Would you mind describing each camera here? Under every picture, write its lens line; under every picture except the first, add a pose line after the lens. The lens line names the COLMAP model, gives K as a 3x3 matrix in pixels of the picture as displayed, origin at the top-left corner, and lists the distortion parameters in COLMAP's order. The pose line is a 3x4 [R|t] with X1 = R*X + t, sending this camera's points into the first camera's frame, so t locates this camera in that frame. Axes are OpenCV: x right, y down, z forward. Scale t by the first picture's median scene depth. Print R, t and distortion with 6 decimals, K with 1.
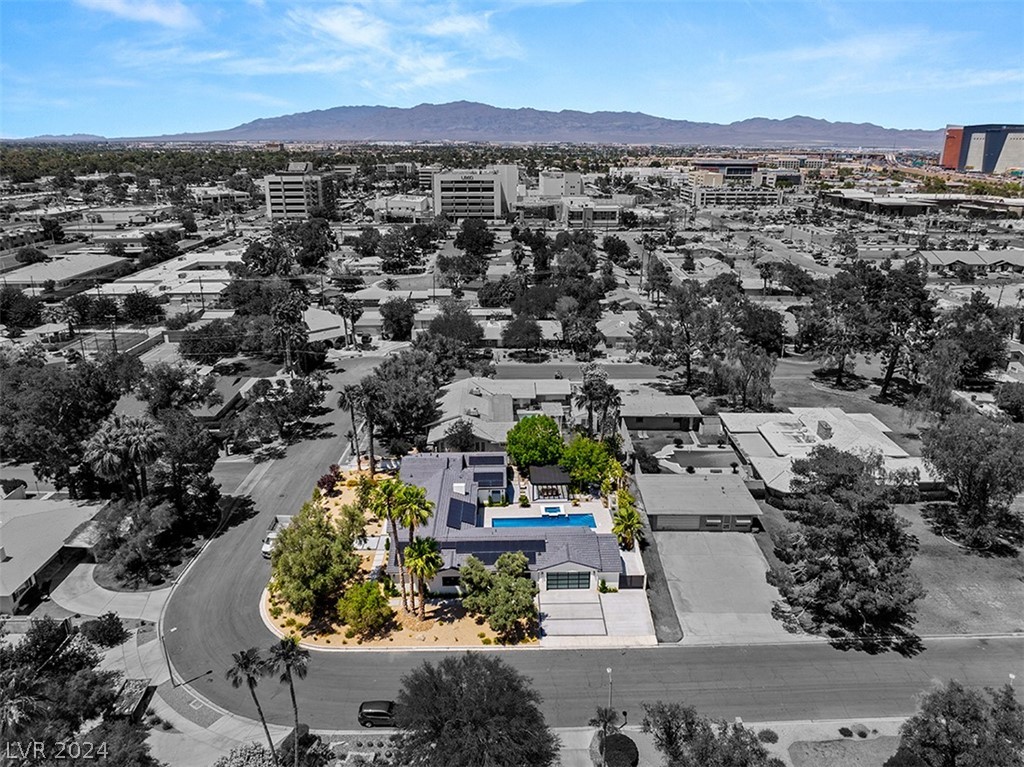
lens RADIAL K [[719.0, 0, 514.8], [0, 719.0, 379.9], [0, 0, 1]] dist [-0.037261, 0.002683]
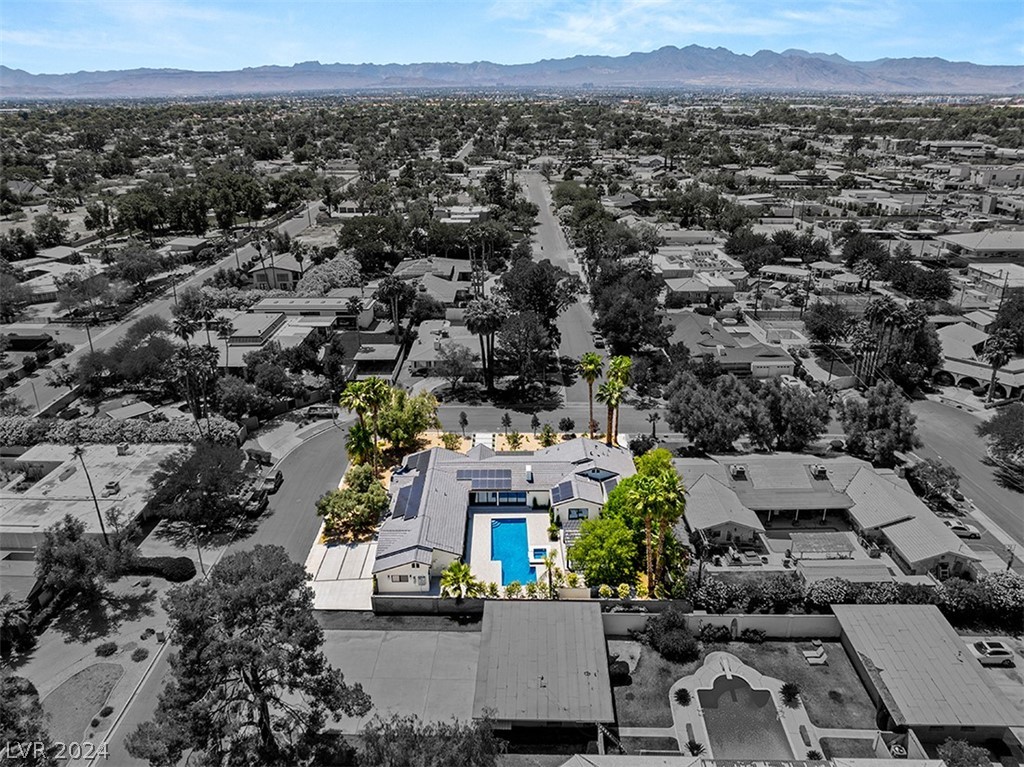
lens RADIAL K [[719.0, 0, 514.8], [0, 719.0, 379.9], [0, 0, 1]] dist [-0.037261, 0.002683]
pose [[-0.013085, 0.363289, -0.931585, 0.641140], [-0.309754, 0.884361, 0.349224, -0.242395], [0.950727, 0.293132, 0.100959, 0.682398]]
